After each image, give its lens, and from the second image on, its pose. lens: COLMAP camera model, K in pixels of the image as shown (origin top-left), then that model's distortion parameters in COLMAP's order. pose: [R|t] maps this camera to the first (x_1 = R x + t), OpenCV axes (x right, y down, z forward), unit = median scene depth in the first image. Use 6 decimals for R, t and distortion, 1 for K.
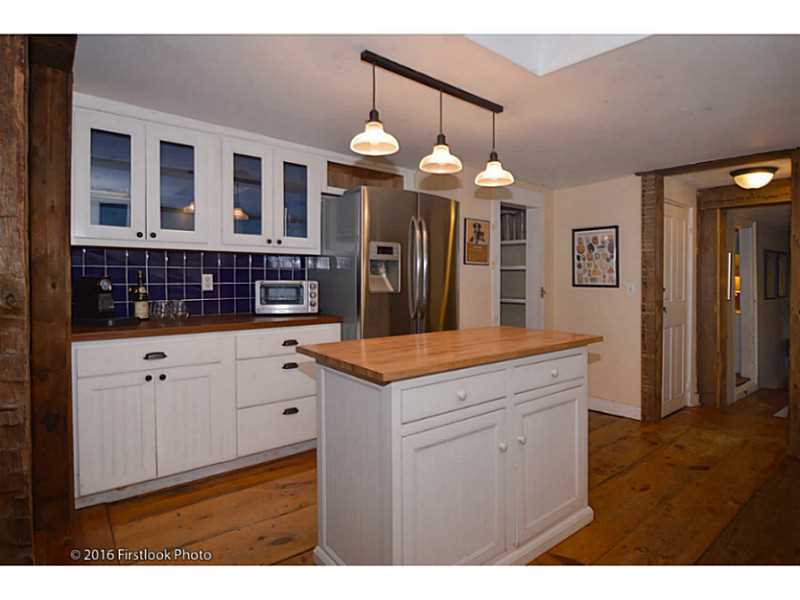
lens RADIAL K [[442.5, 0, 422.6], [0, 442.5, 288.1], [0, 0, 1]] dist [0.000002, -0.000497]
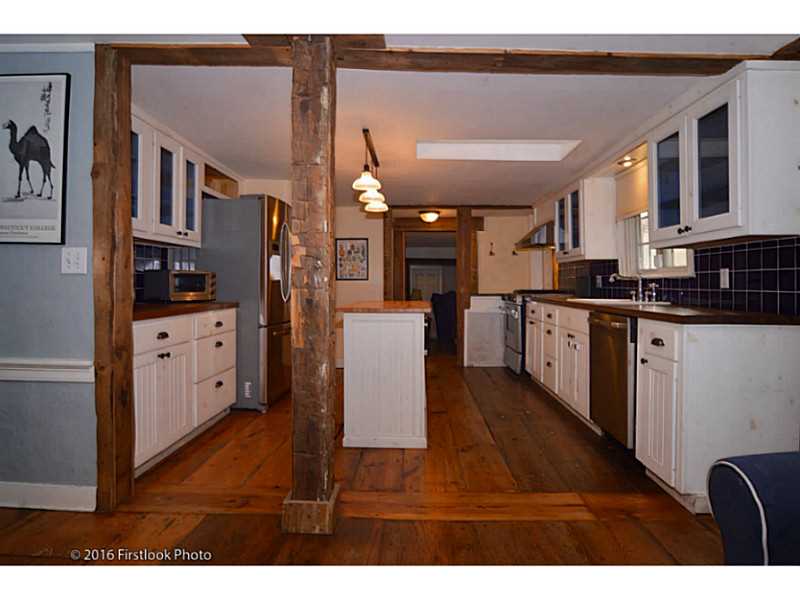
lens RADIAL K [[464.4, 0, 398.6], [0, 464.4, 294.9], [0, 0, 1]] dist [-0.022194, -0.002156]
pose [[0.668793, -0.021977, 0.743123, -0.667975], [0.021754, 0.999713, 0.009988, 0.035659], [-0.743130, 0.009486, 0.669080, -0.110217]]
